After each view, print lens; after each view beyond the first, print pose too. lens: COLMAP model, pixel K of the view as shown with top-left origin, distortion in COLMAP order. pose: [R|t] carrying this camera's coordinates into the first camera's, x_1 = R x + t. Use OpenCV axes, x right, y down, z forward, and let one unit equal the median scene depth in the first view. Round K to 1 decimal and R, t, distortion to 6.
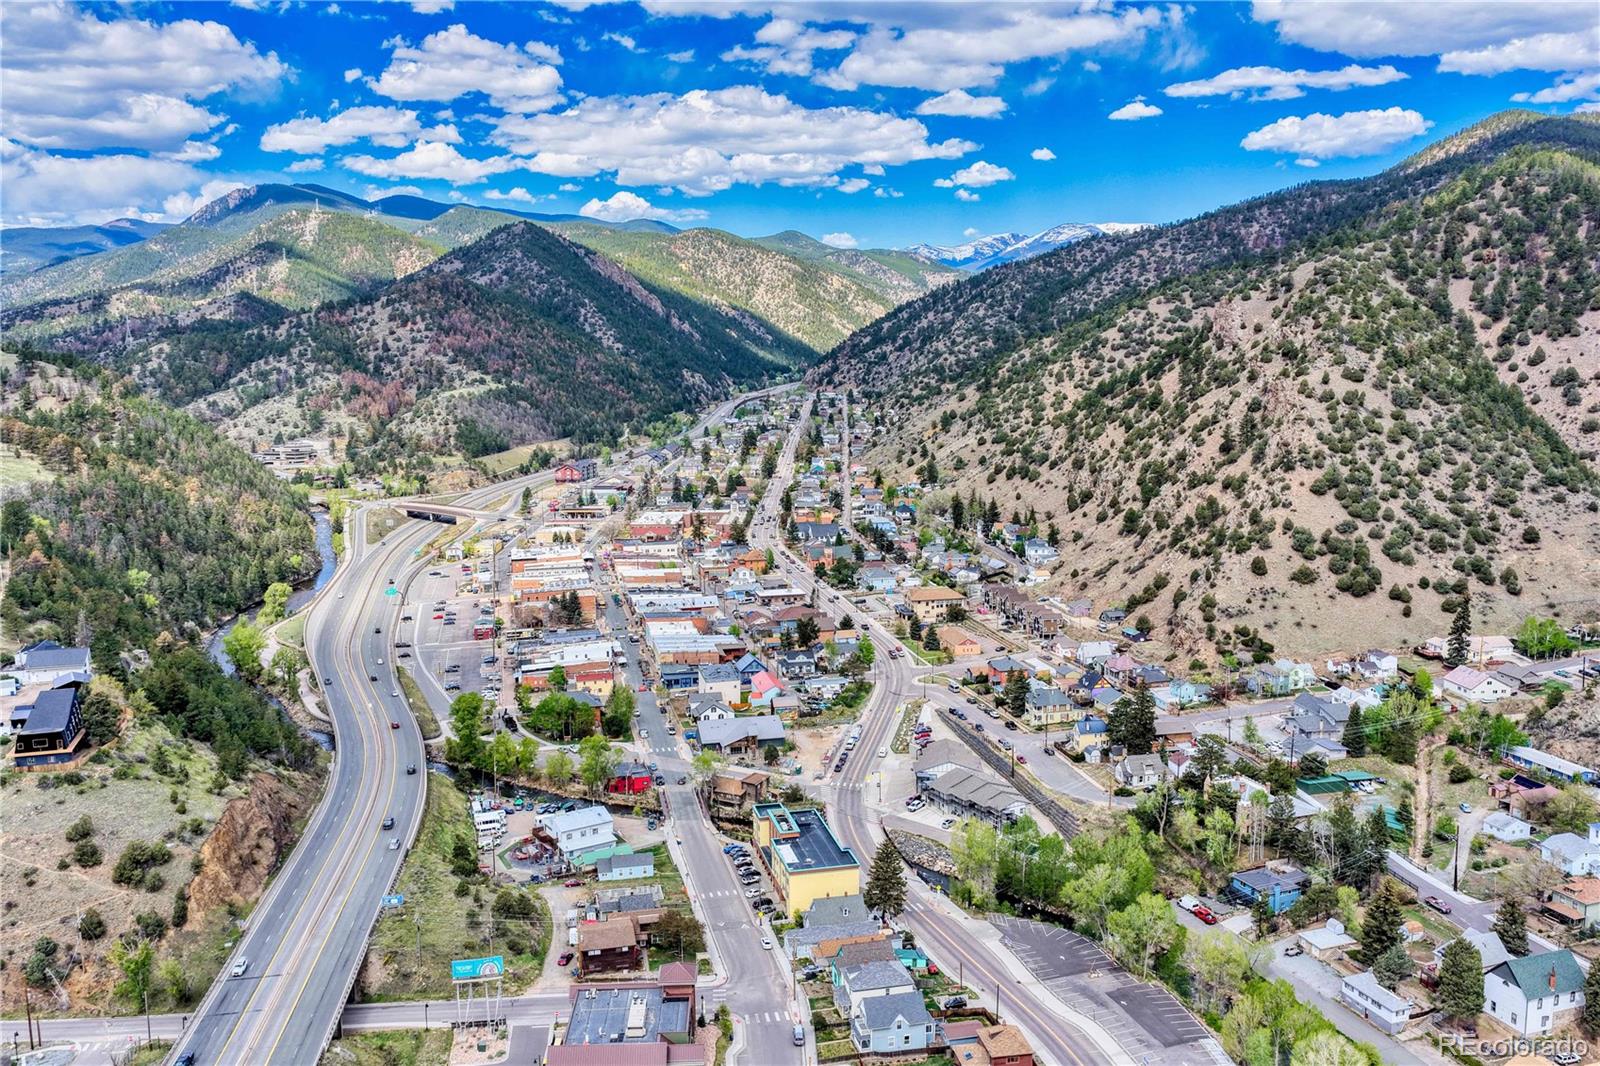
lens RADIAL K [[1238.4, 0, 799.7], [0, 1238.4, 532.2], [0, 0, 1]] dist [-0.000654, 0.002580]
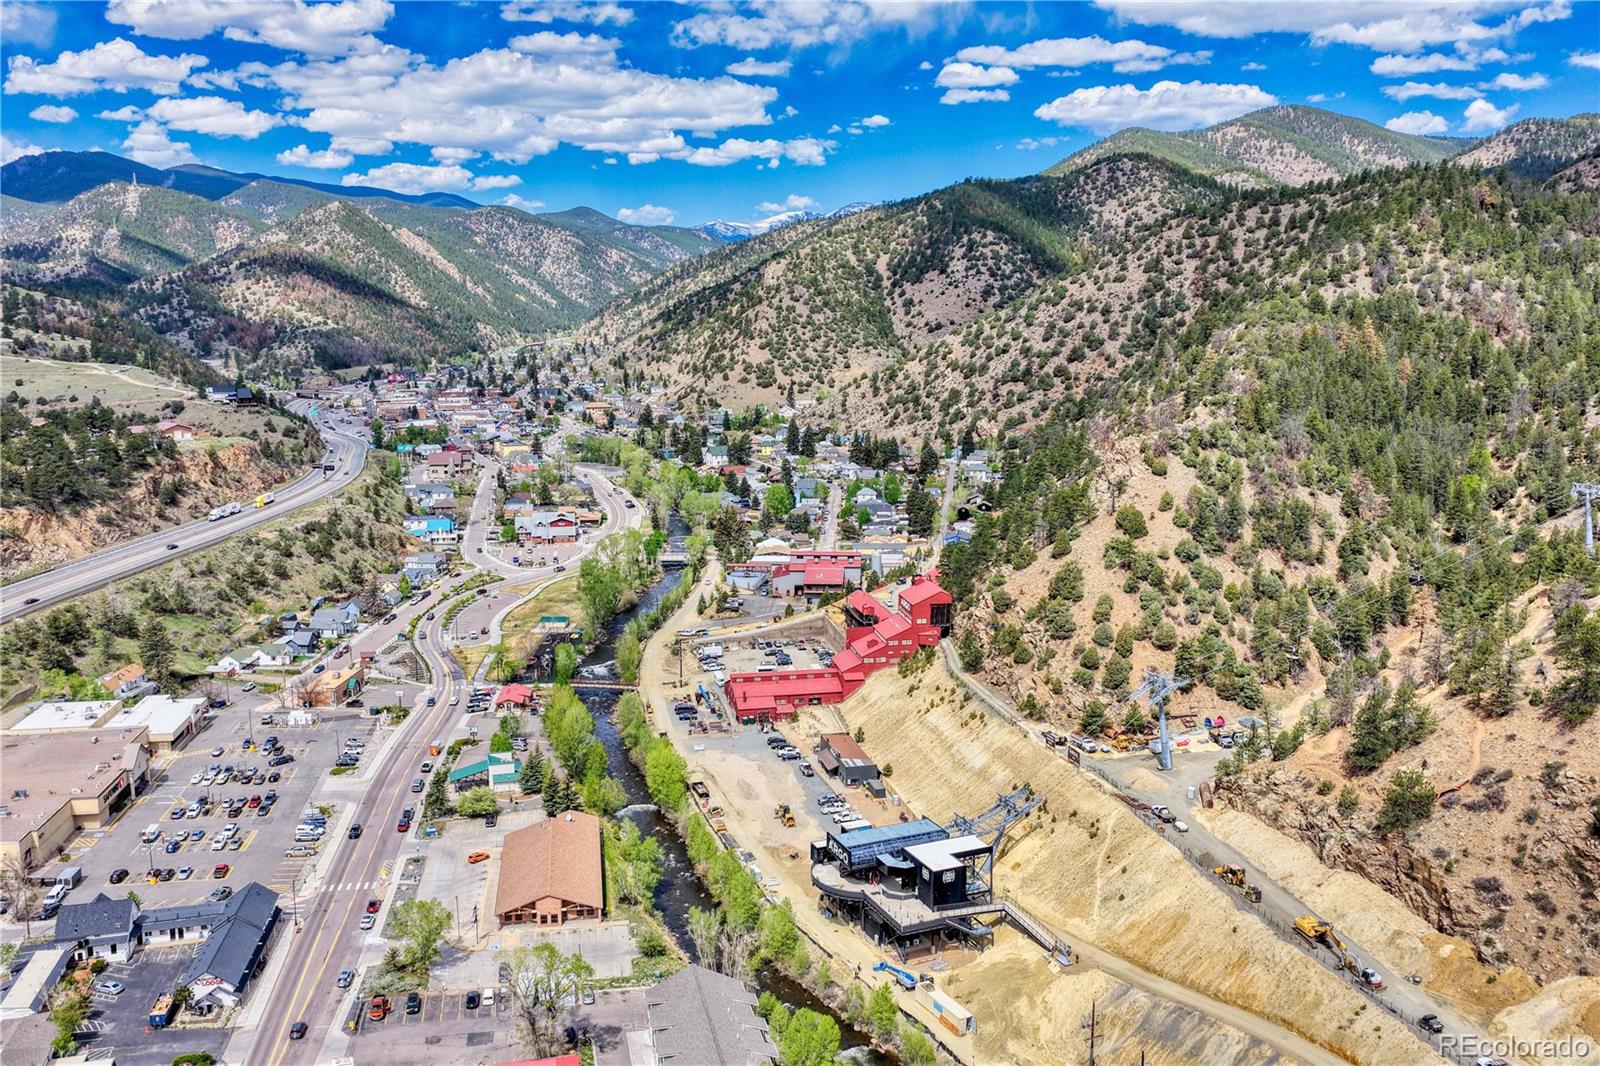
lens RADIAL K [[1314.0, 0, 799.3], [0, 1314.0, 536.2], [0, 0, 1]] dist [-0.008351, 0.029830]
pose [[0.990302, -0.017491, 0.137823, 0.056450], [0.016169, 0.999812, 0.010705, 0.102823], [-0.137985, -0.008373, 0.990399, -0.493214]]
